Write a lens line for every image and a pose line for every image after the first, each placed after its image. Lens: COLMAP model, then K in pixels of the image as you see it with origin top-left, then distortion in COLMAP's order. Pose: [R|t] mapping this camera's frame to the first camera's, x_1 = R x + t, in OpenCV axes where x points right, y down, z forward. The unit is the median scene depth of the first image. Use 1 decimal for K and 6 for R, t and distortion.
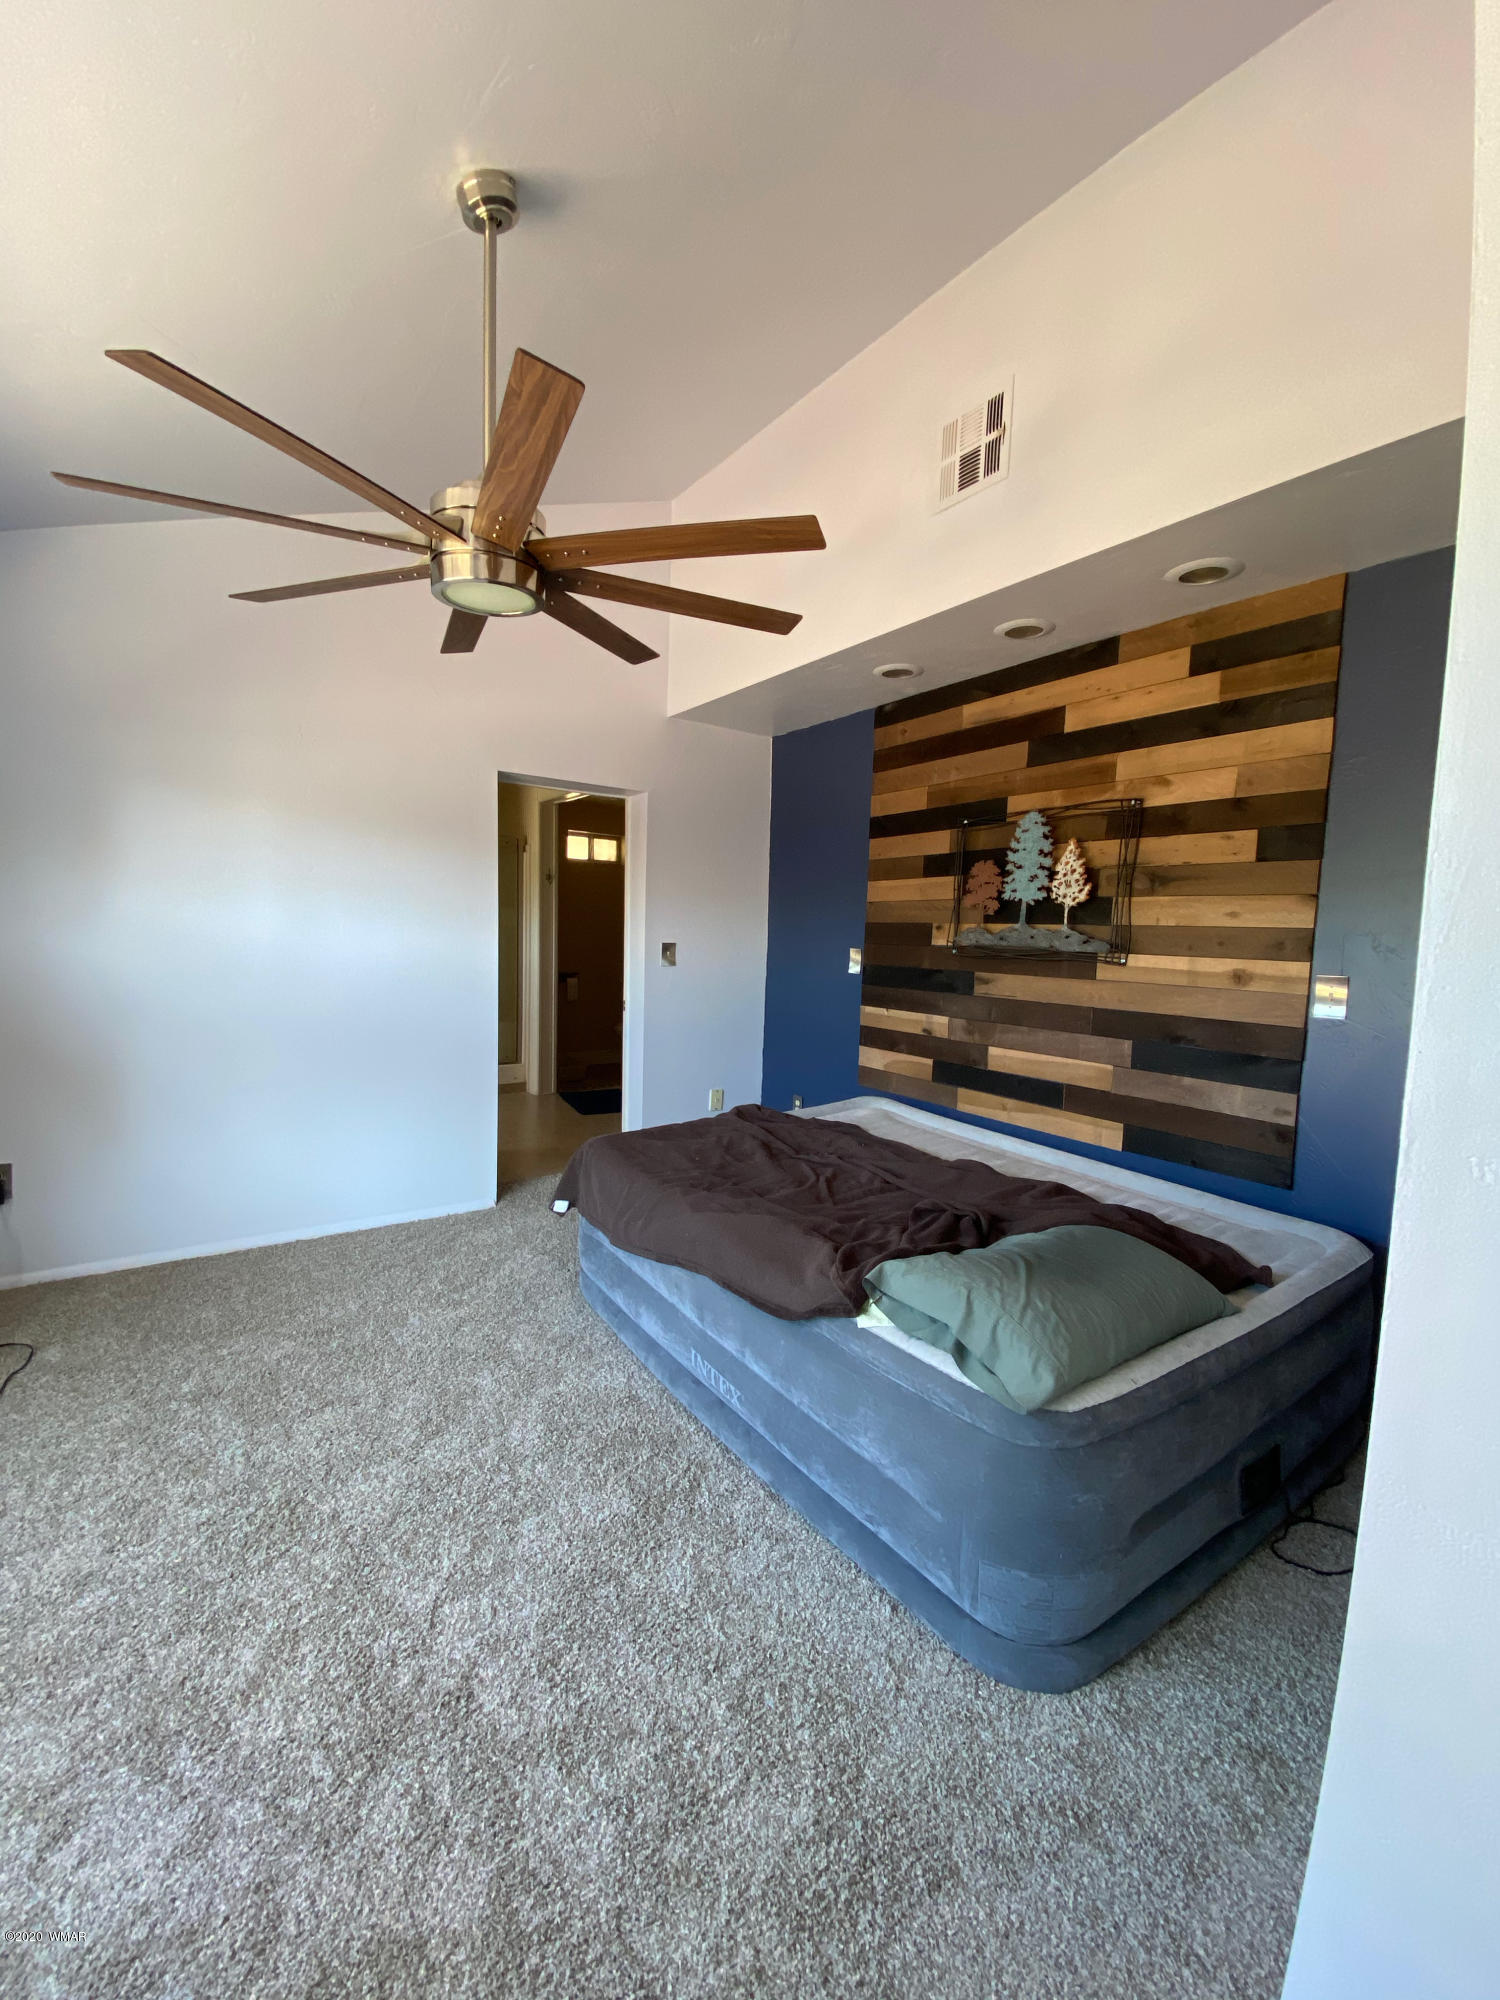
lens RADIAL K [[804.9, 0, 755.1], [0, 804.9, 1009.0], [0, 0, 1]] dist [0.002294, -0.013020]
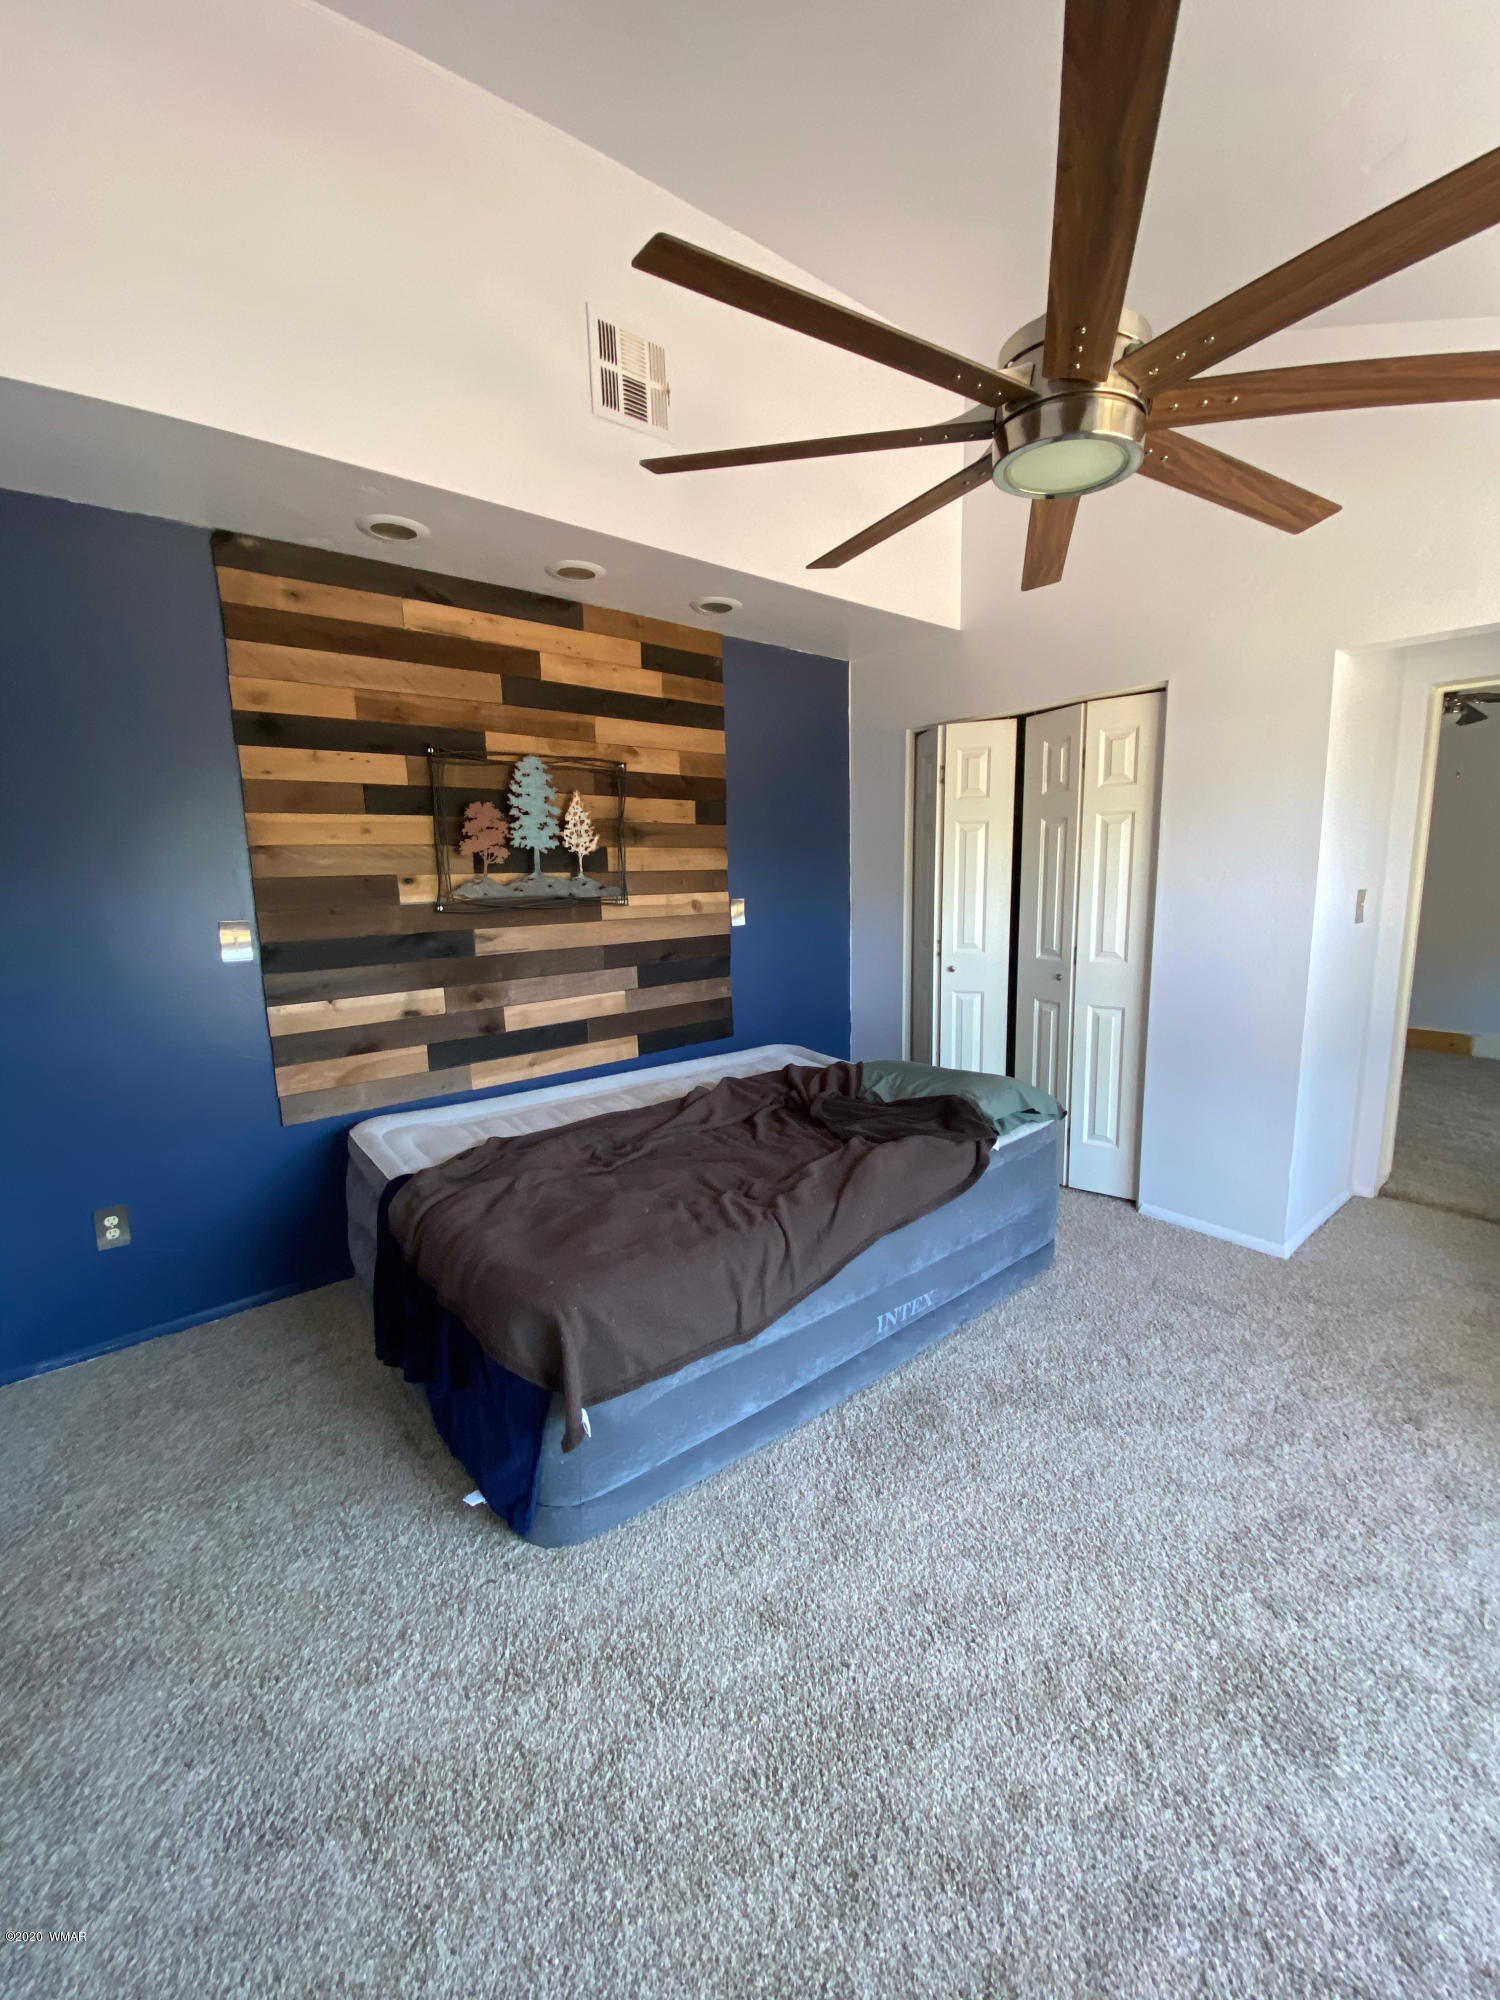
lens RADIAL K [[804.9, 0, 755.1], [0, 804.9, 1009.0], [0, 0, 1]] dist [0.002294, -0.013020]
pose [[-0.093979, -0.211045, 0.972948, -0.695207], [0.099795, 0.970354, 0.220122, -0.137947], [-0.990560, 0.117782, -0.070131, 0.849552]]
